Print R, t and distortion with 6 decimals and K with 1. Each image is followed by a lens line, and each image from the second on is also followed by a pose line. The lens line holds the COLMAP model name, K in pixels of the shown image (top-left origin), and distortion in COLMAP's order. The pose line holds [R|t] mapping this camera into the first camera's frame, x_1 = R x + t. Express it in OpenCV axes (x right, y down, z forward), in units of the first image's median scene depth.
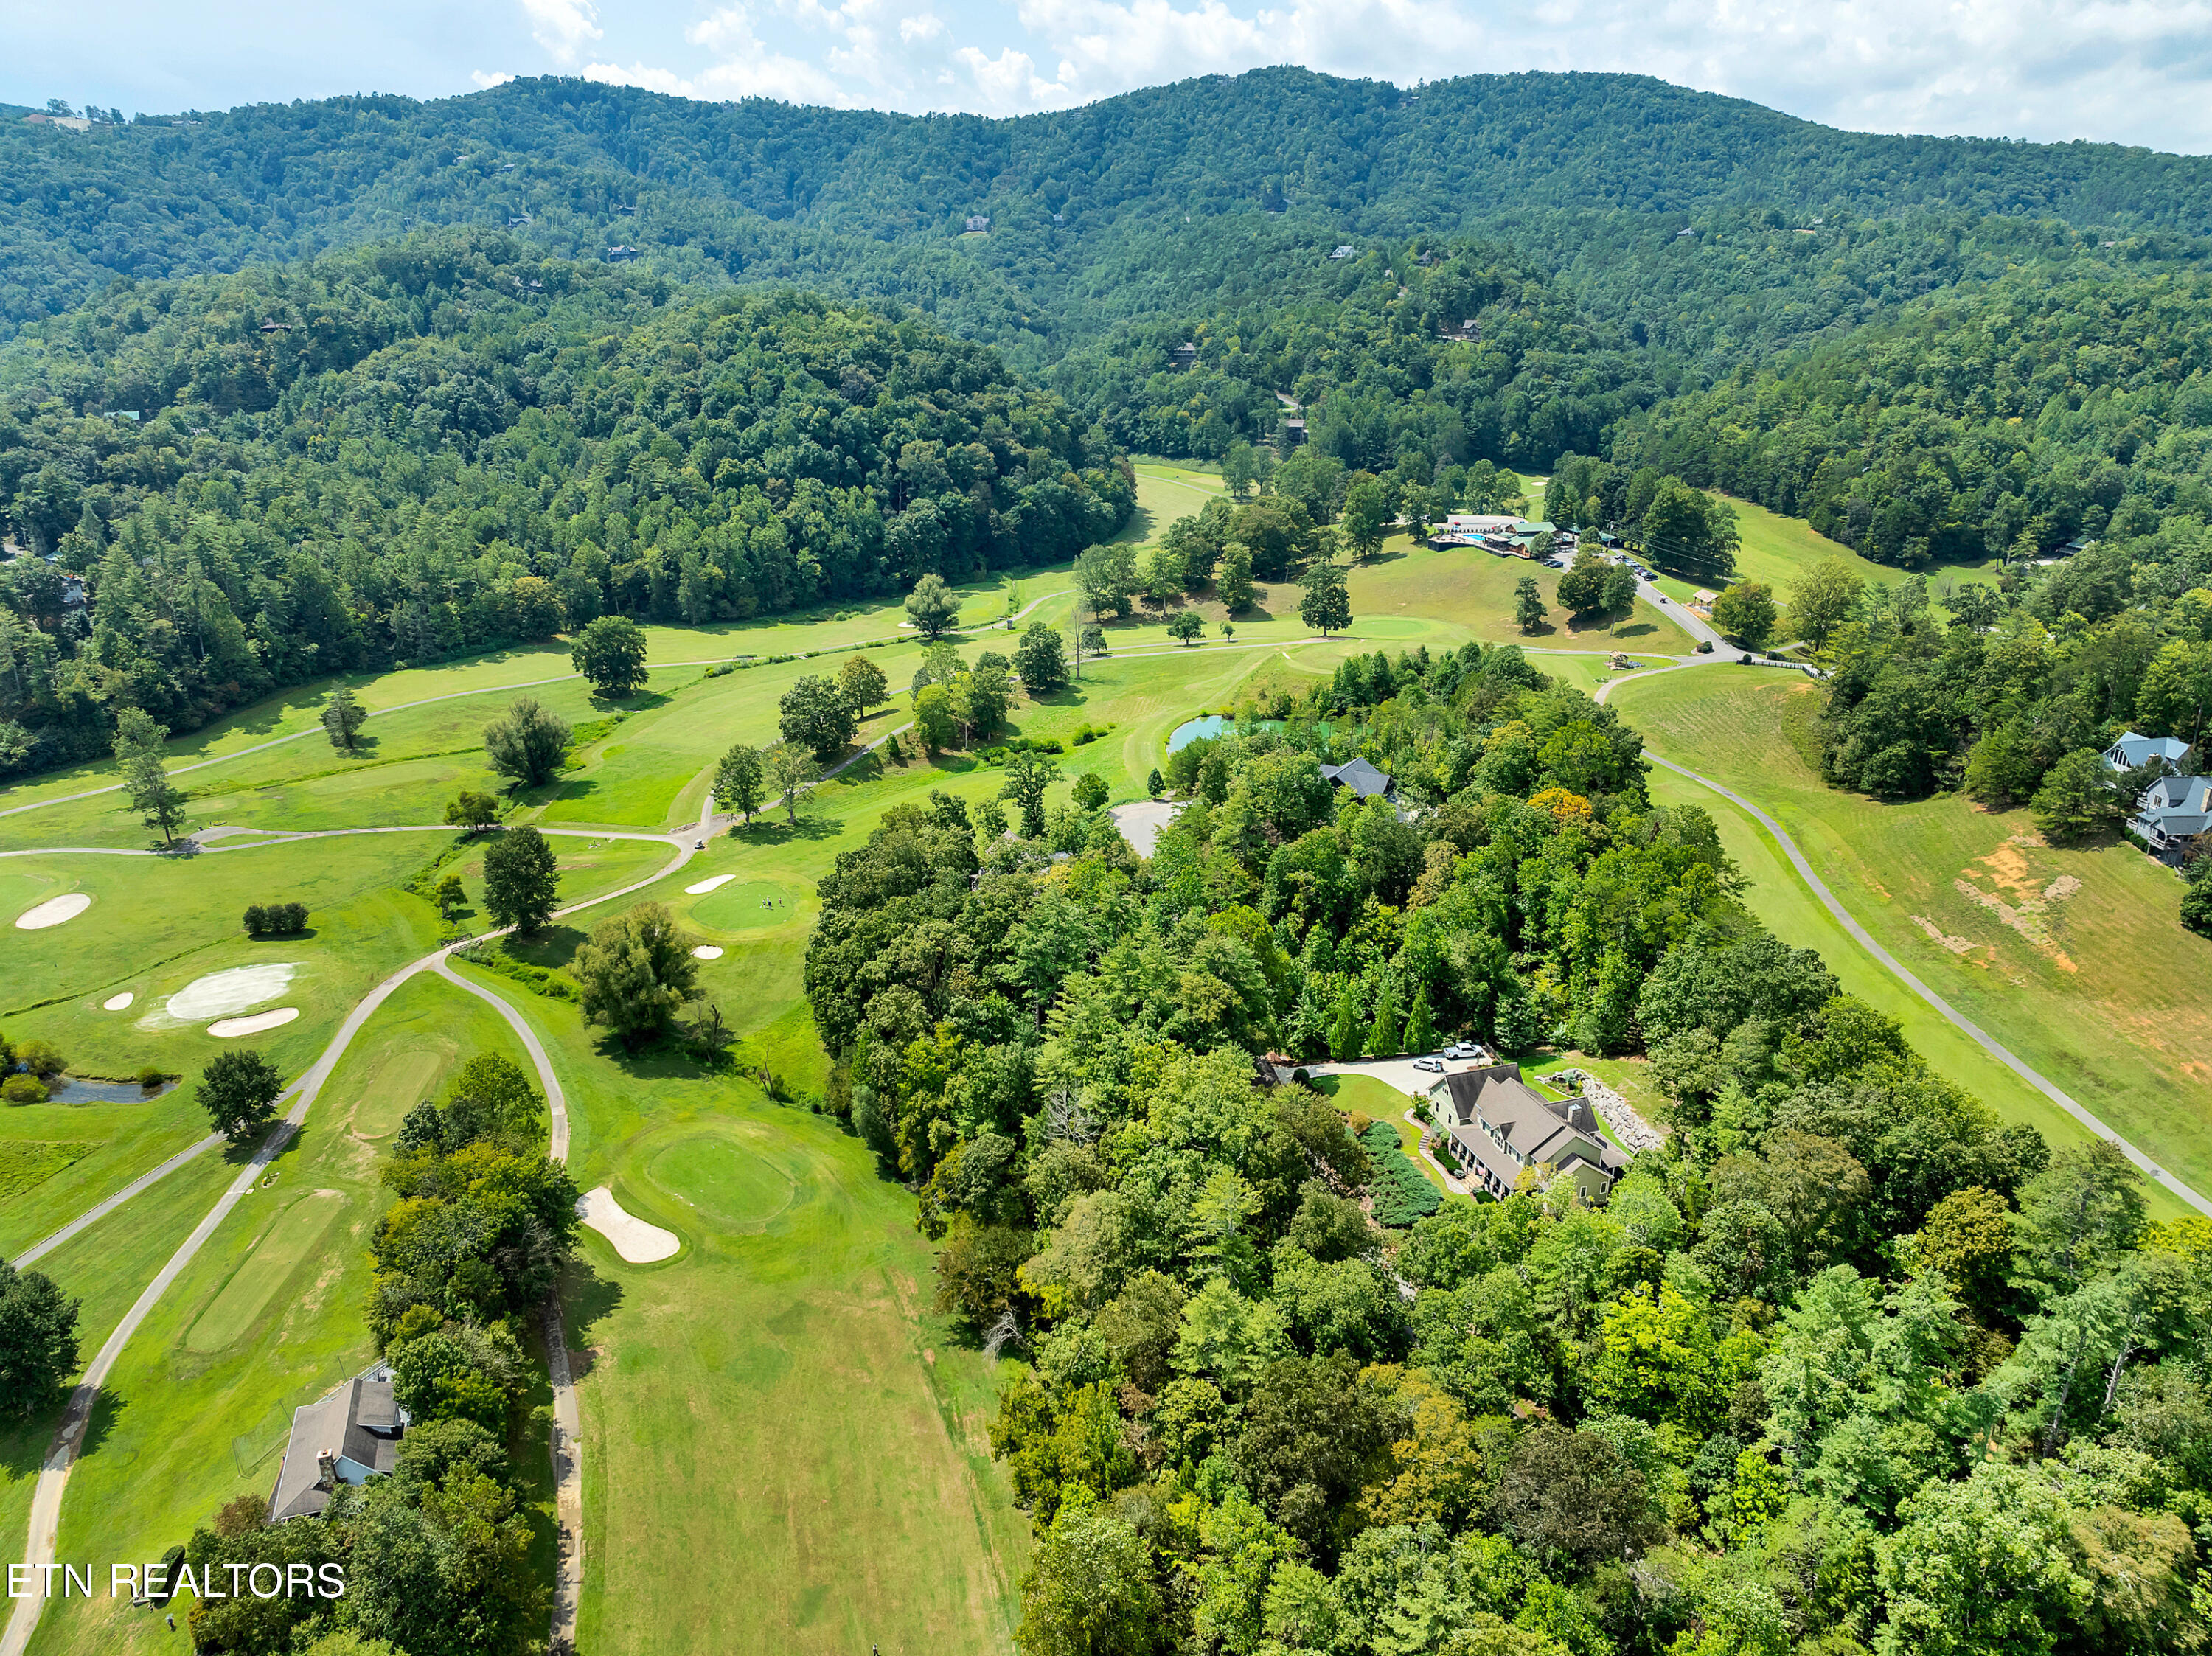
lens RADIAL K [[1570.9, 0, 1106.0], [0, 1570.9, 828.0], [0, 0, 1]] dist [-0.040870, 0.007318]
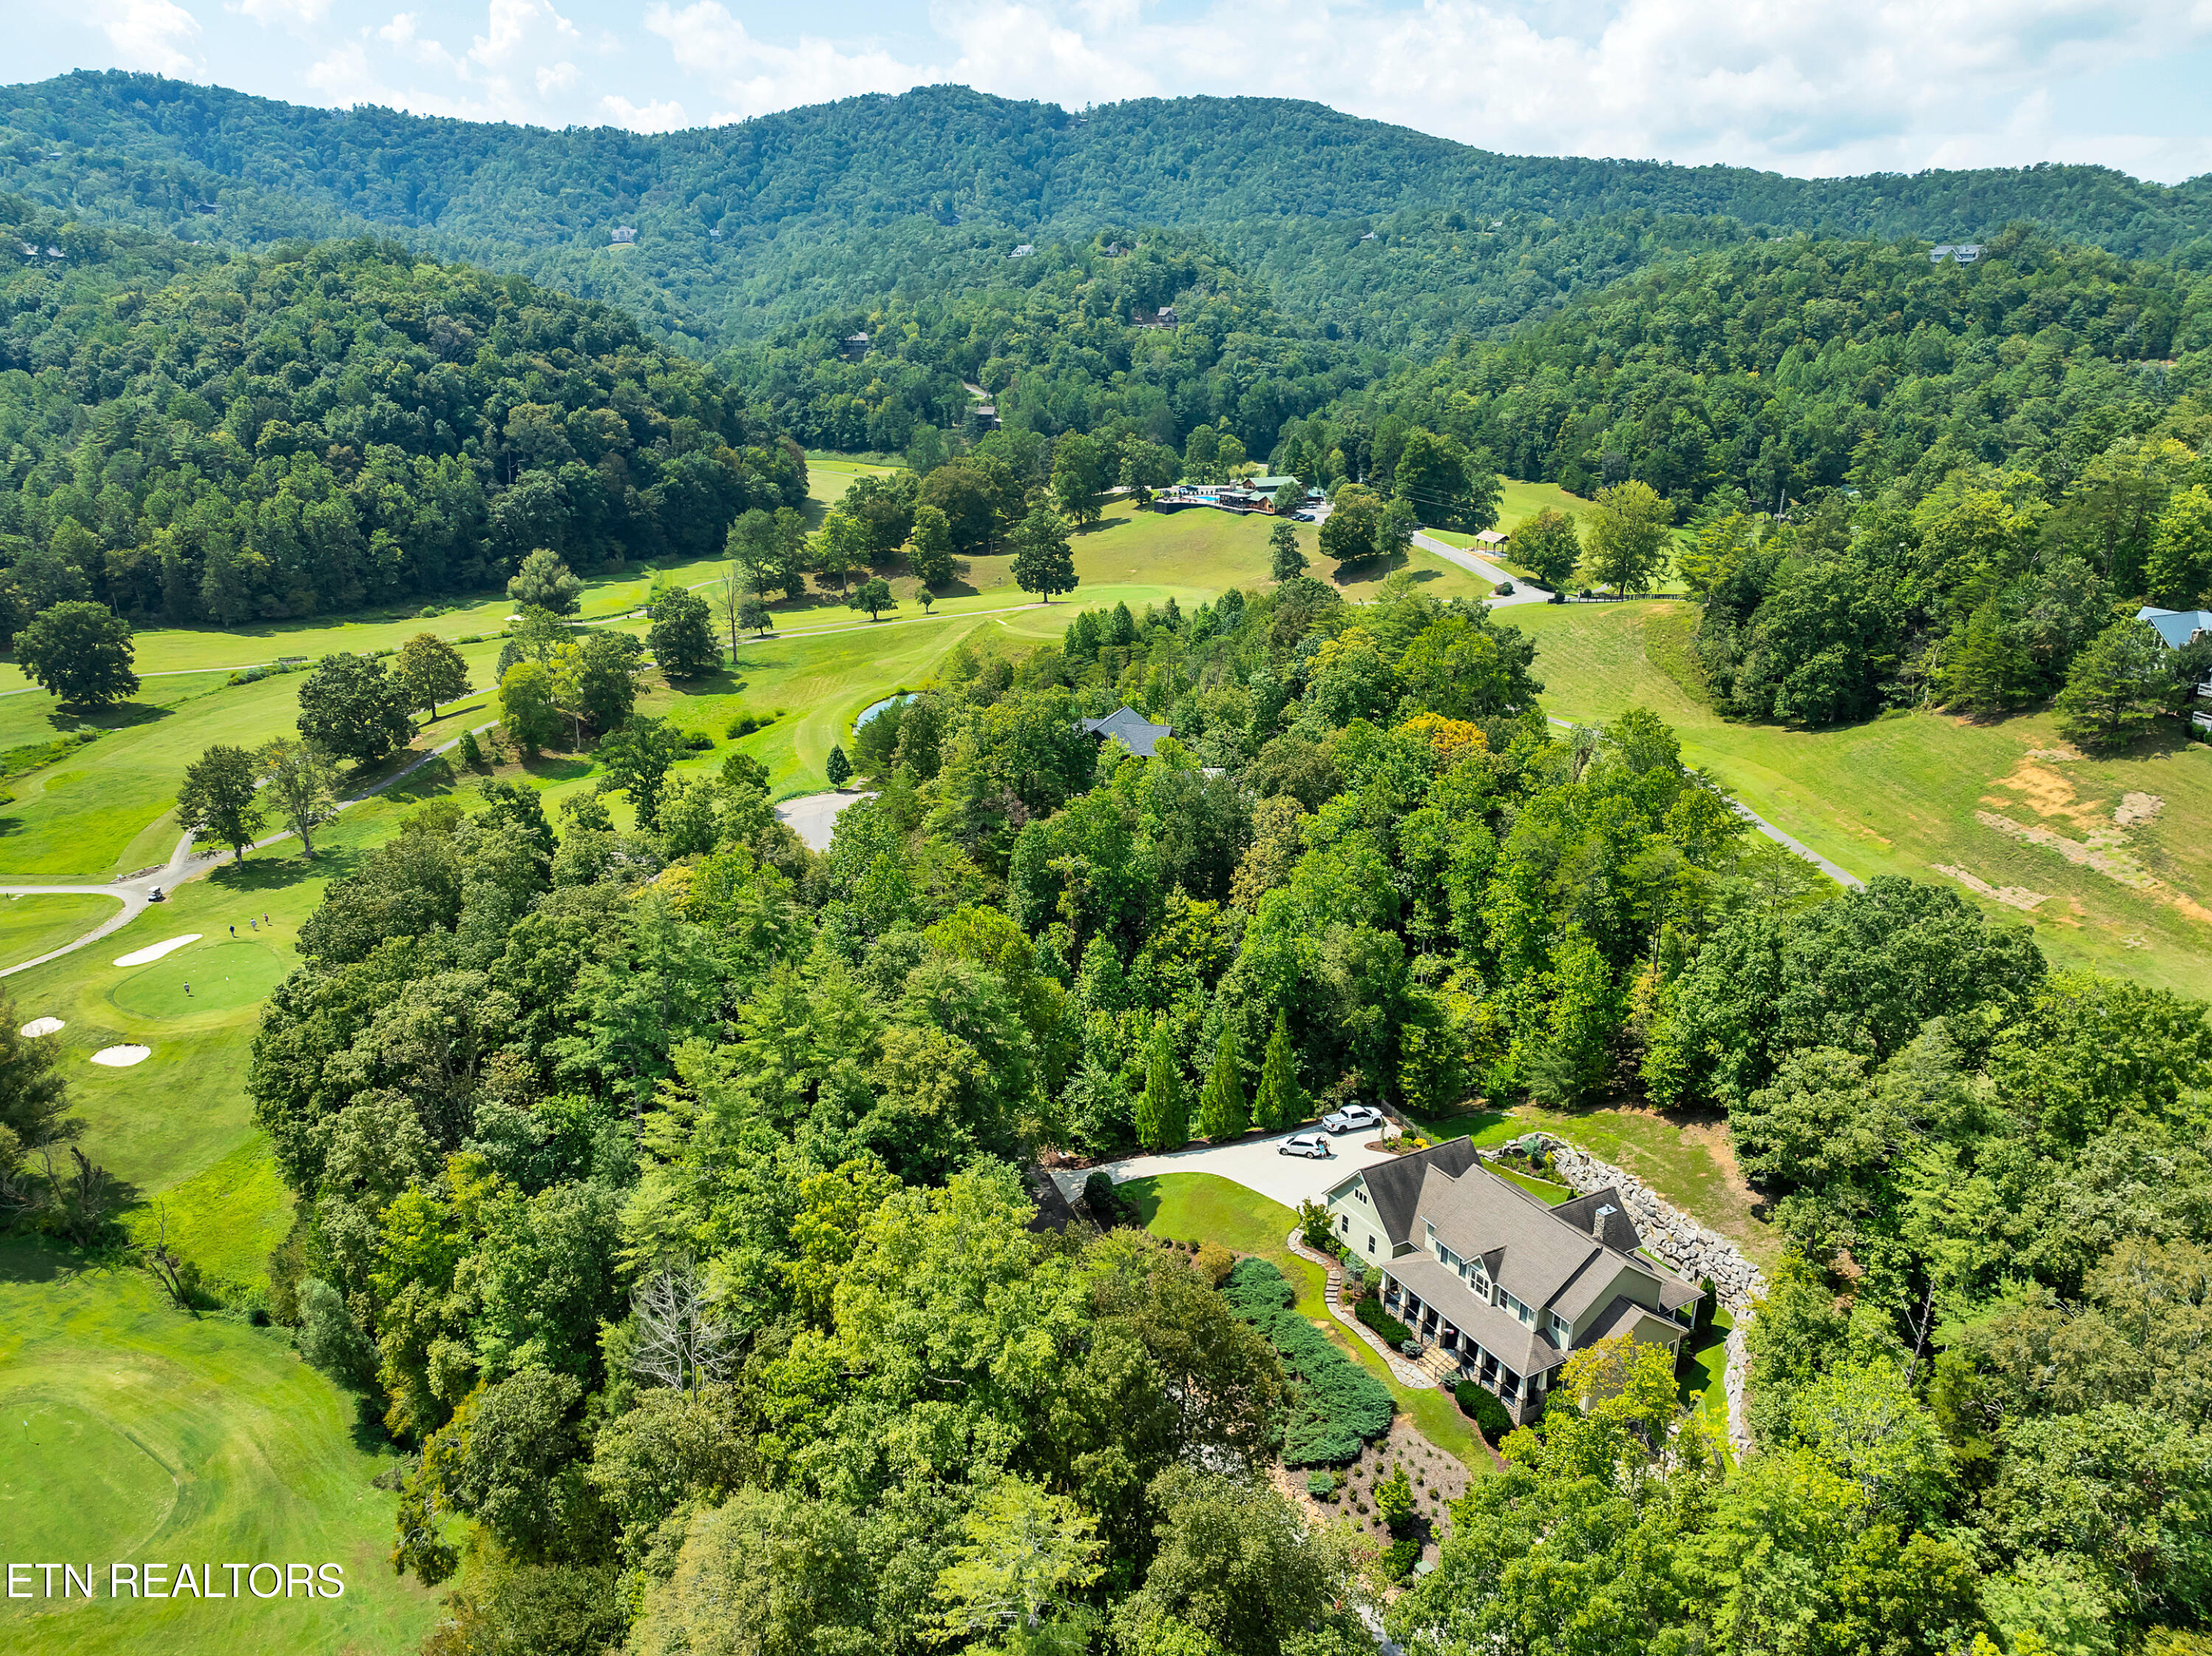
lens RADIAL K [[1570.9, 0, 1106.0], [0, 1570.9, 828.0], [0, 0, 1]] dist [-0.040870, 0.007318]
pose [[0.980490, -0.055762, 0.188495, 0.012190], [0.062547, 0.997584, -0.030235, 0.022473], [-0.186354, 0.041435, 0.981609, 0.226238]]
